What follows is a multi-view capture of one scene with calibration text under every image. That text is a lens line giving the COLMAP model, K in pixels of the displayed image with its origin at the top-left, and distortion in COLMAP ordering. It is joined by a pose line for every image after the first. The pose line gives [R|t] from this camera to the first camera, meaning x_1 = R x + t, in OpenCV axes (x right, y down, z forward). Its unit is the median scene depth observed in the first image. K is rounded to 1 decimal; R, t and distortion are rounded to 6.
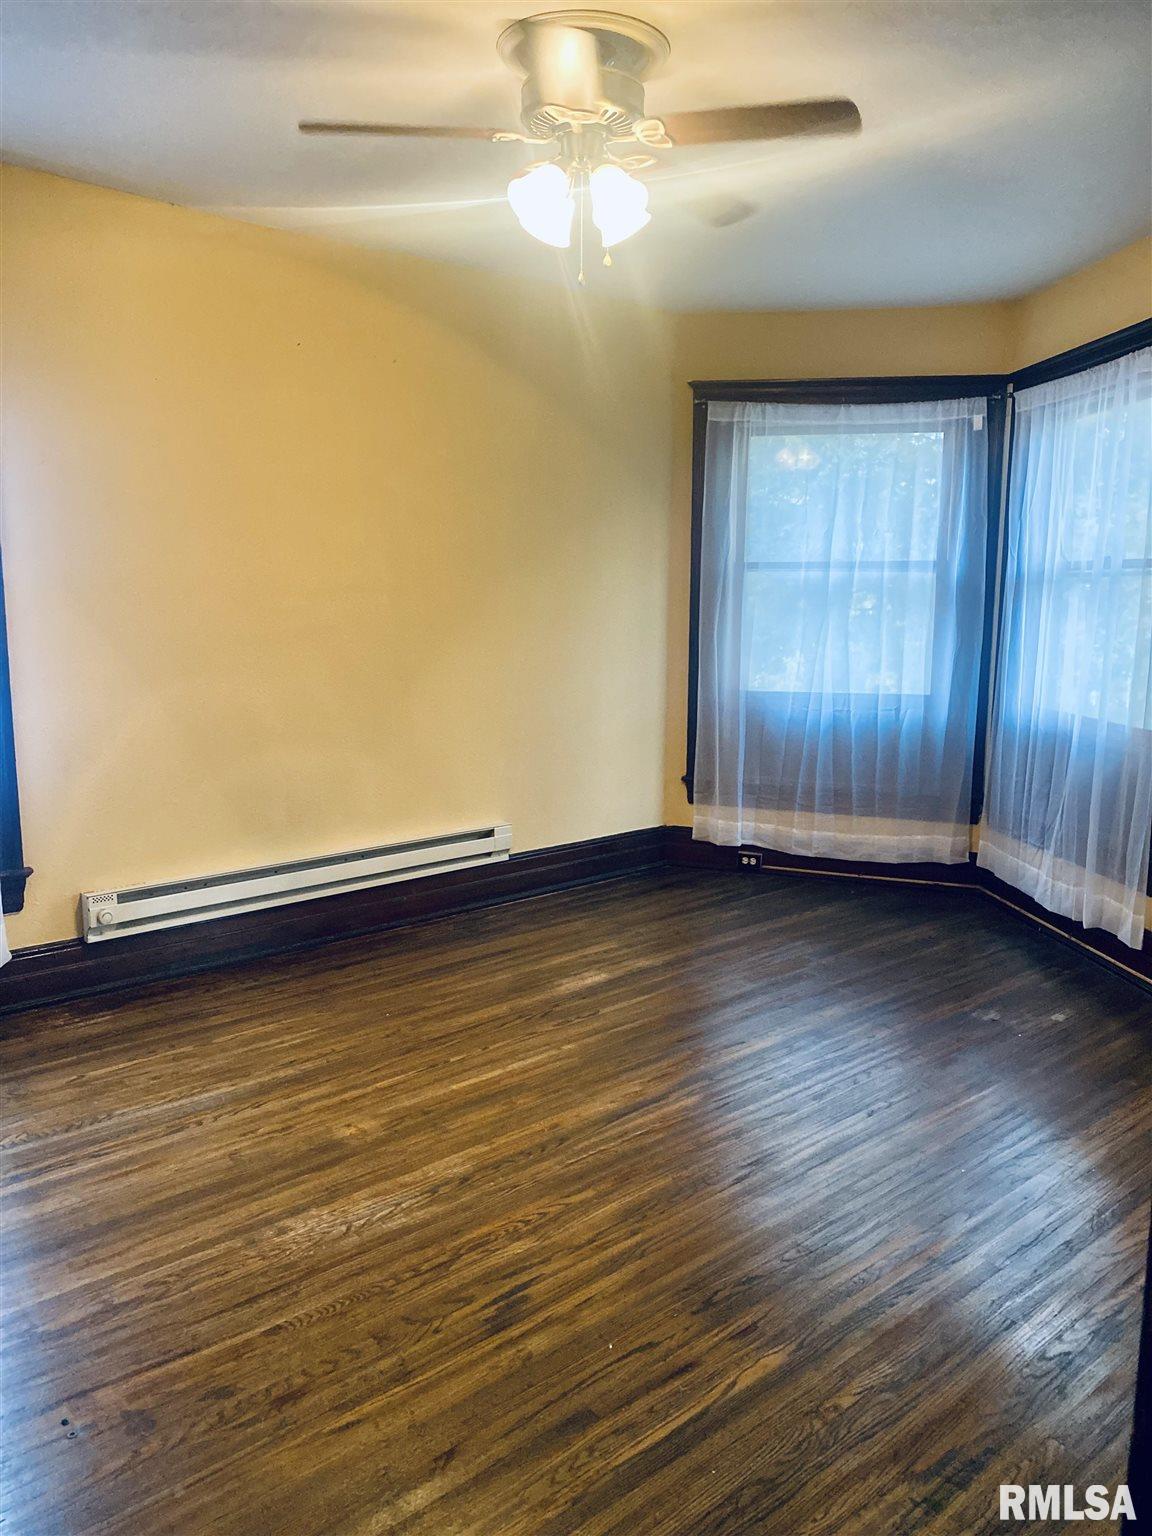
lens RADIAL K [[1170.4, 0, 573.9], [0, 1170.4, 775.5], [0, 0, 1]] dist [0.033463, 0.017374]
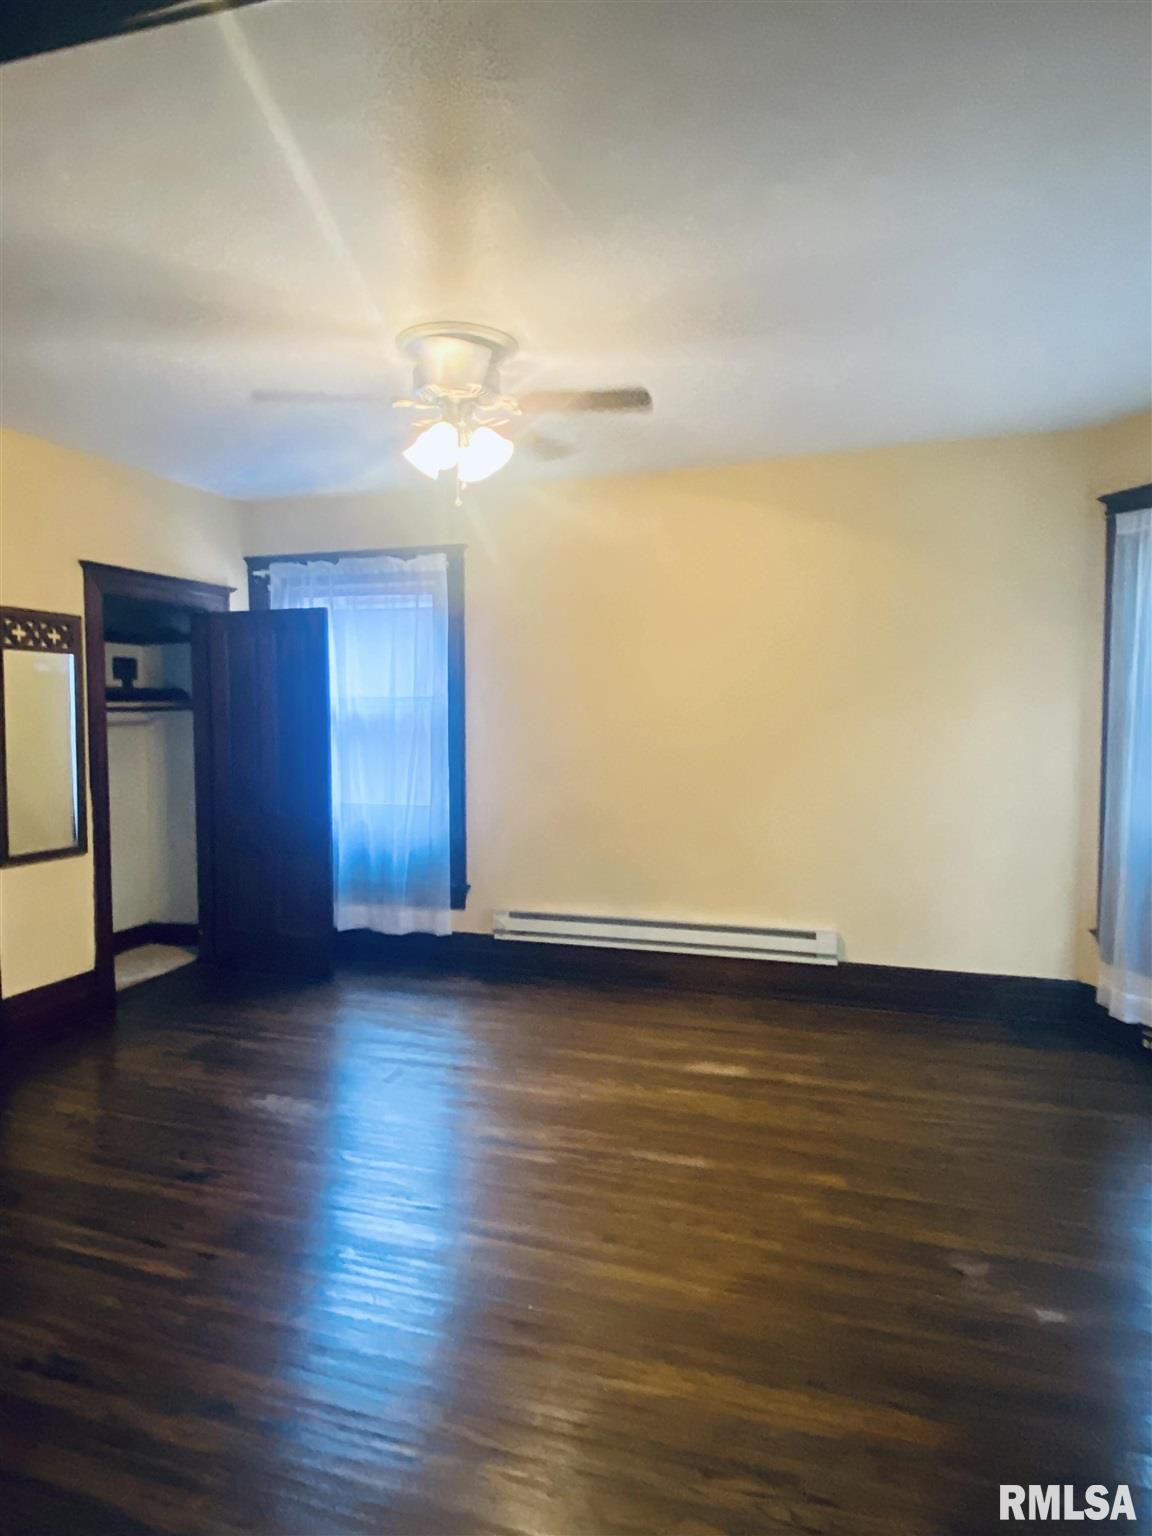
lens RADIAL K [[929.6, 0, 571.3], [0, 929.6, 759.9], [0, 0, 1]] dist [0.058440, -0.027255]
pose [[0.496081, 0.035274, -0.867560, 0.899536], [-0.134846, 0.990181, -0.036848, -0.082199], [0.857741, 0.135267, 0.495966, 0.512283]]
